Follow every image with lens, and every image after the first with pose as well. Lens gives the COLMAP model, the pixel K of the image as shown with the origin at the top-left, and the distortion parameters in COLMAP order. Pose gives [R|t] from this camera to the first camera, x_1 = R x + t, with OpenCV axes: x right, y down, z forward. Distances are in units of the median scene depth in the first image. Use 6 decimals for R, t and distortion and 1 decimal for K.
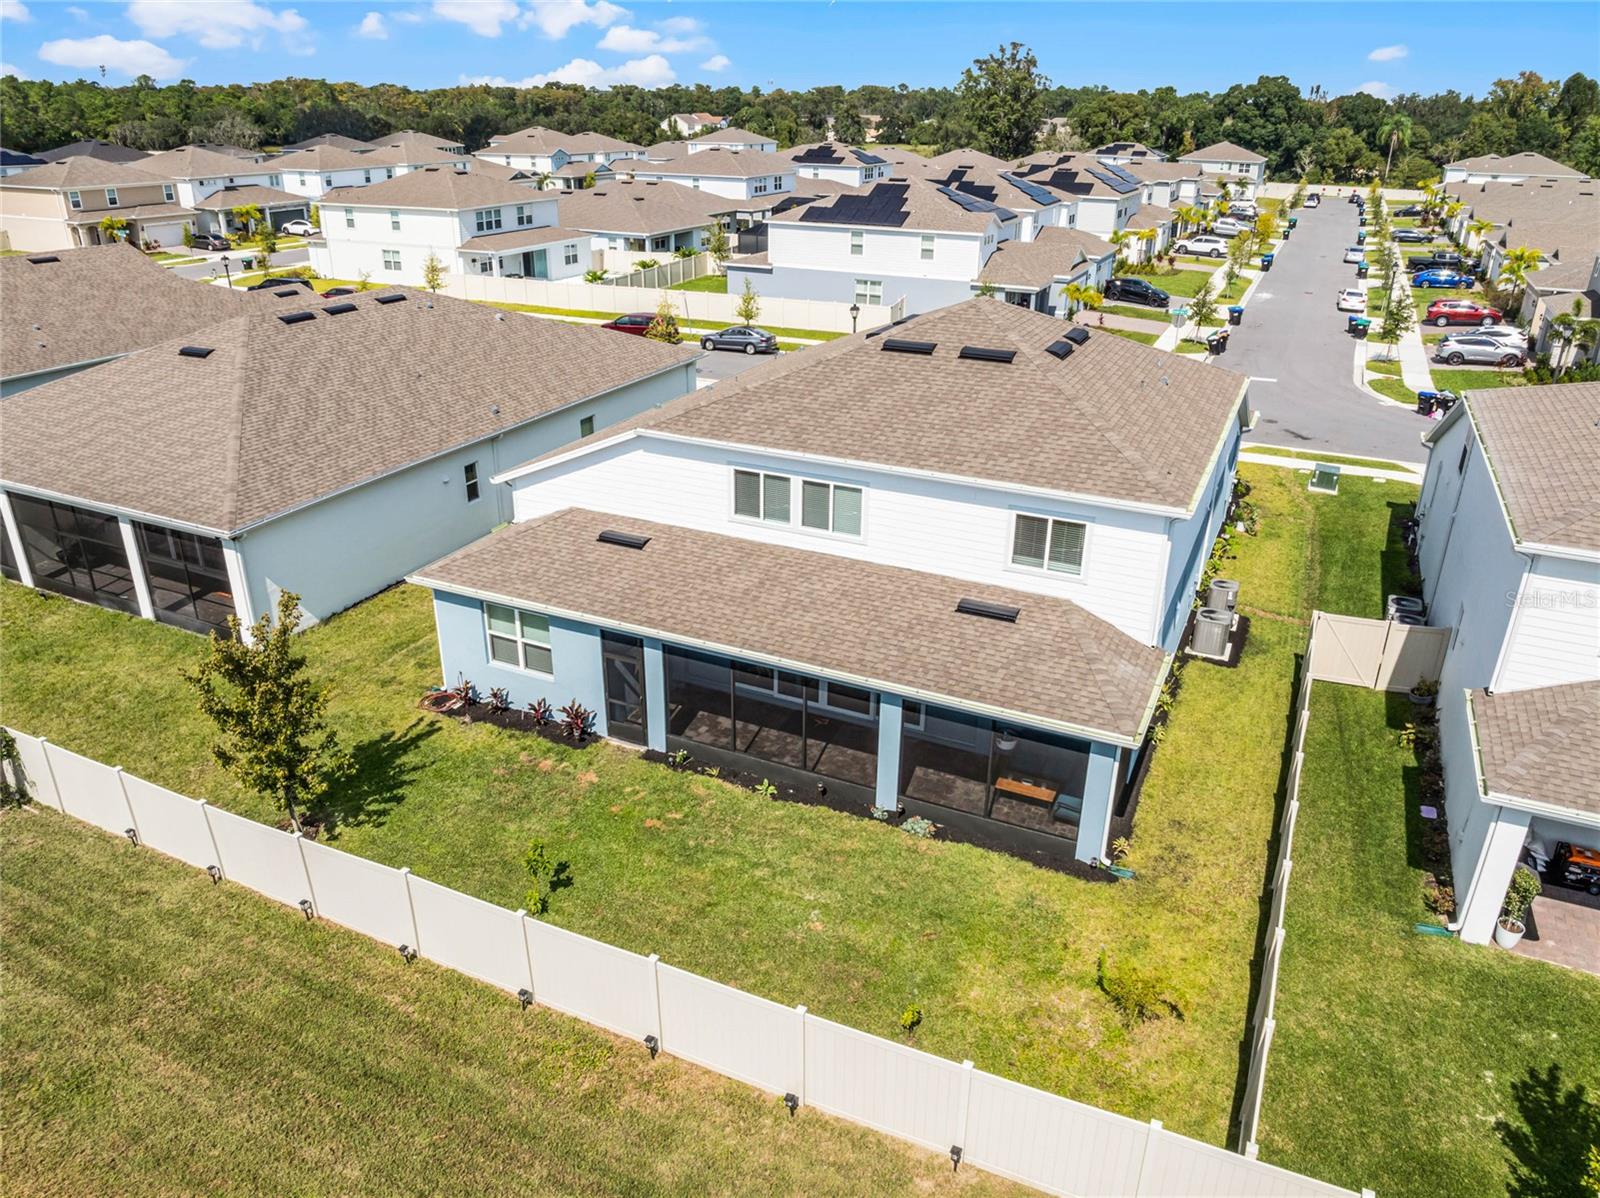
lens RADIAL K [[1128.5, 0, 800.9], [0, 1128.5, 593.9], [0, 0, 1]] dist [-0.047468, 0.014374]
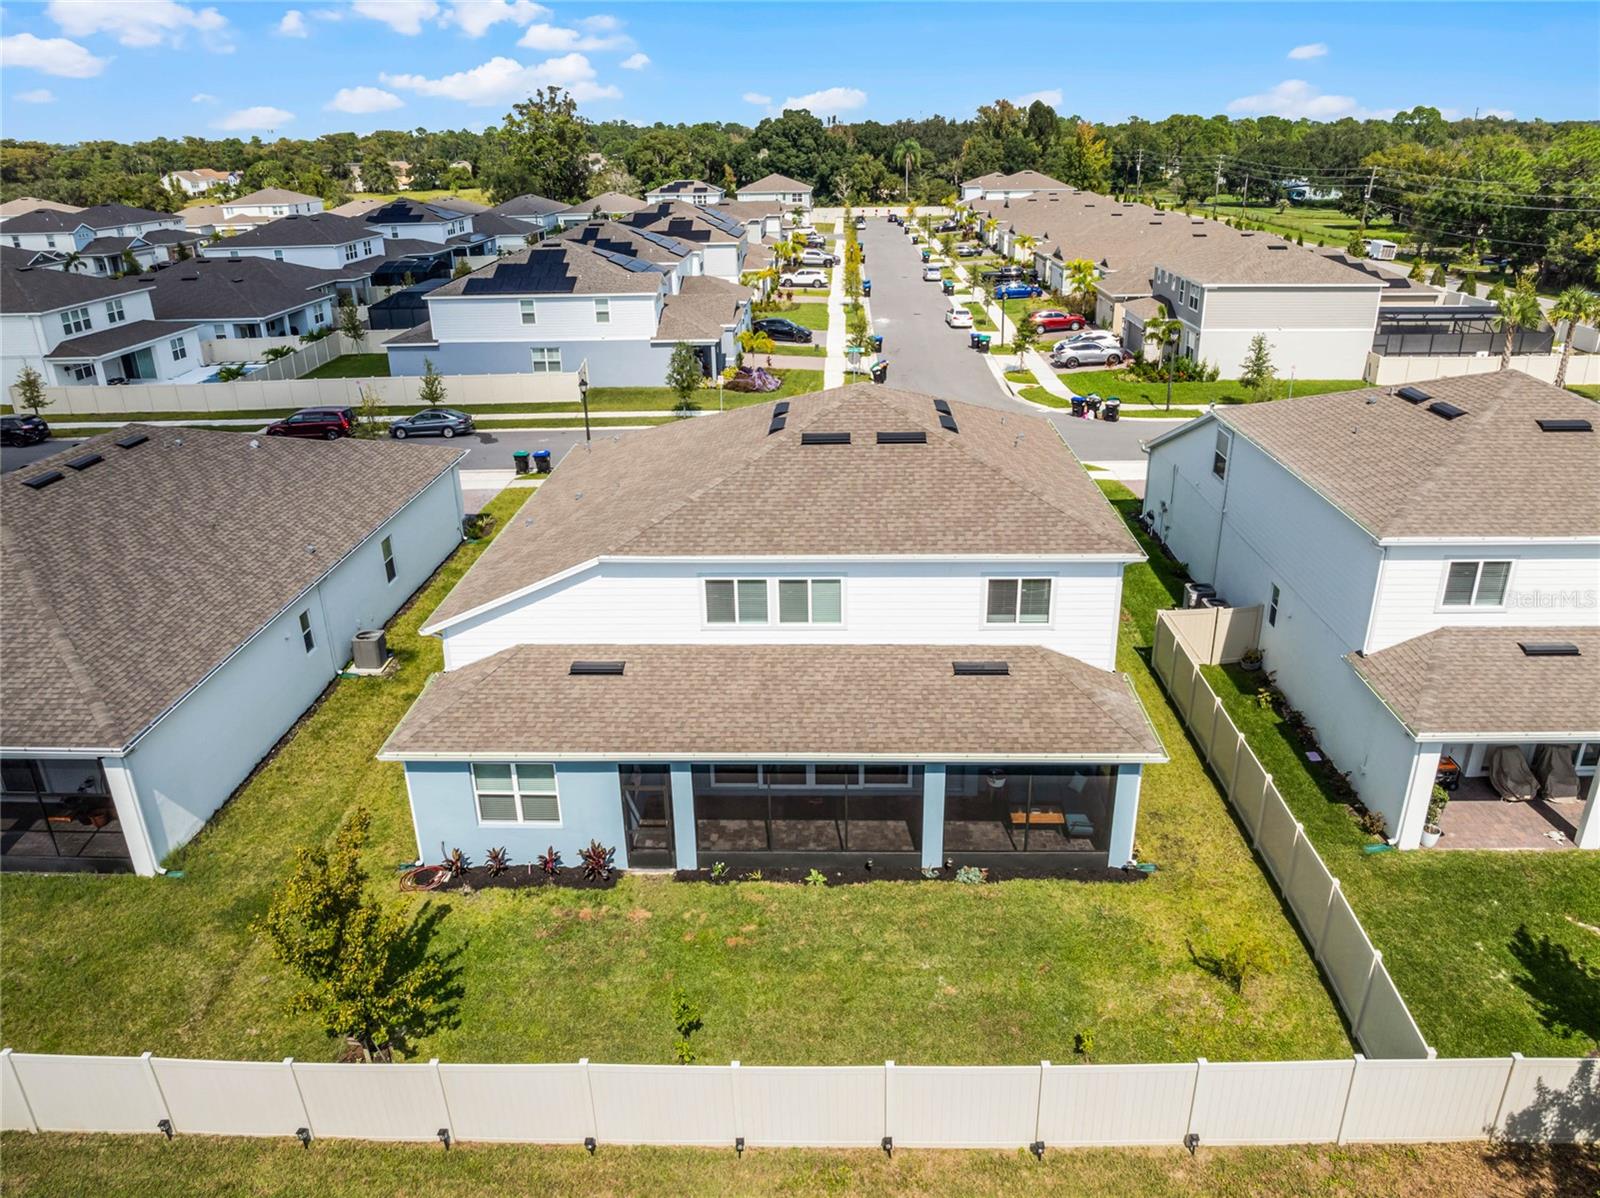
lens RADIAL K [[1128.5, 0, 800.9], [0, 1128.5, 593.8], [0, 0, 1]] dist [-0.047468, 0.014374]
pose [[0.919533, -0.175506, 0.351647, -0.327751], [0.184399, 0.982816, 0.008330, -0.087497], [-0.347067, 0.057184, 0.936095, 0.012584]]
